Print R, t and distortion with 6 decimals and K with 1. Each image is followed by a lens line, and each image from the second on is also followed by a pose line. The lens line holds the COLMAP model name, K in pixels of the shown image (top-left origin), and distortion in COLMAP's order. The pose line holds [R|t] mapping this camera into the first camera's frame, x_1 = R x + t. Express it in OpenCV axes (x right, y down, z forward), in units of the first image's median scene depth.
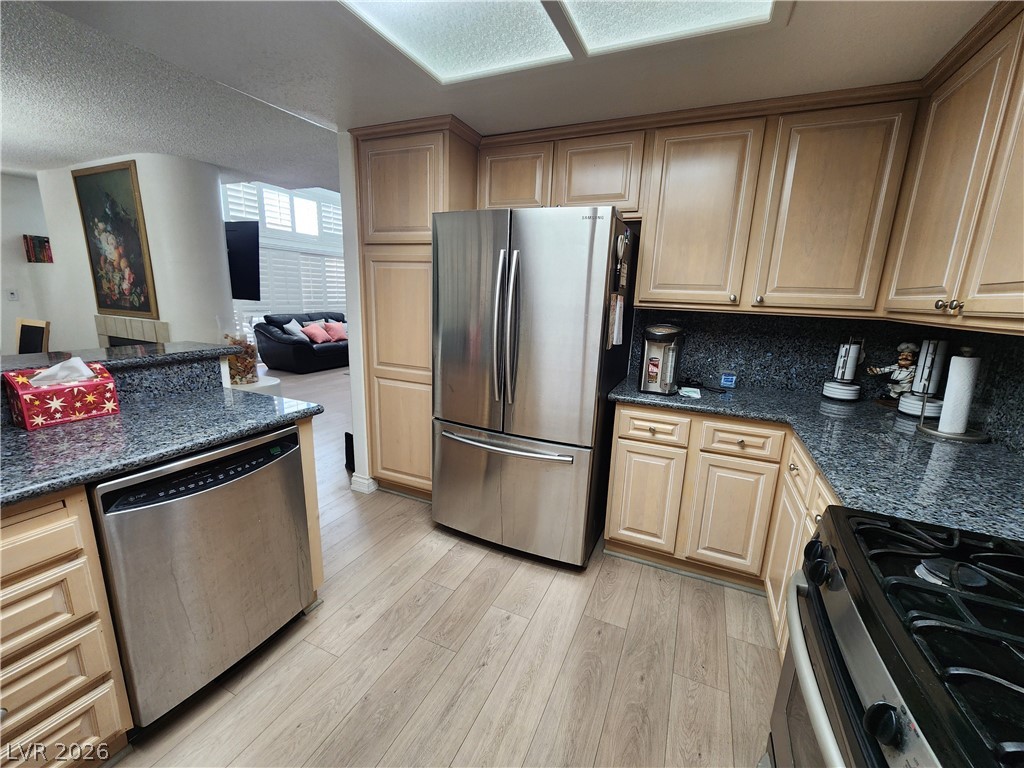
lens RADIAL K [[424.2, 0, 516.0], [0, 424.2, 383.8], [0, 0, 1]] dist [0.001658, -0.000035]
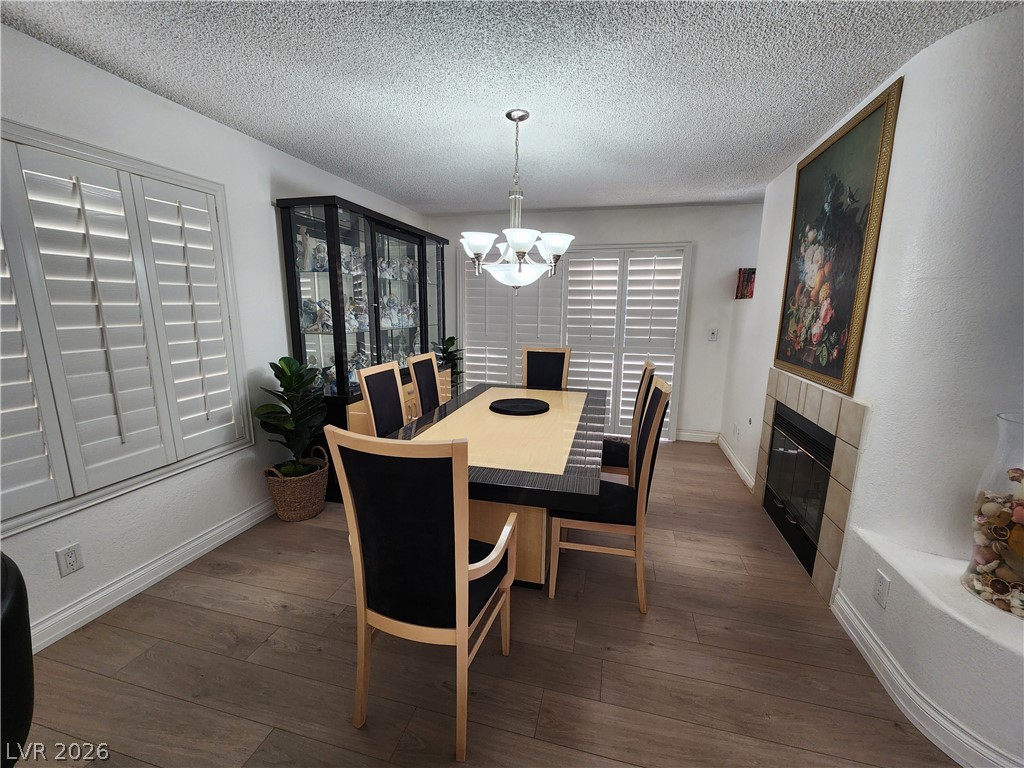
lens RADIAL K [[424.2, 0, 513.0], [0, 424.2, 388.8], [0, 0, 1]] dist [0.001658, -0.000035]
pose [[0.178157, 0.154913, -0.971731, -0.462041], [-0.213520, 0.970087, 0.115504, -0.146138], [0.960557, 0.186906, 0.205905, 0.554589]]
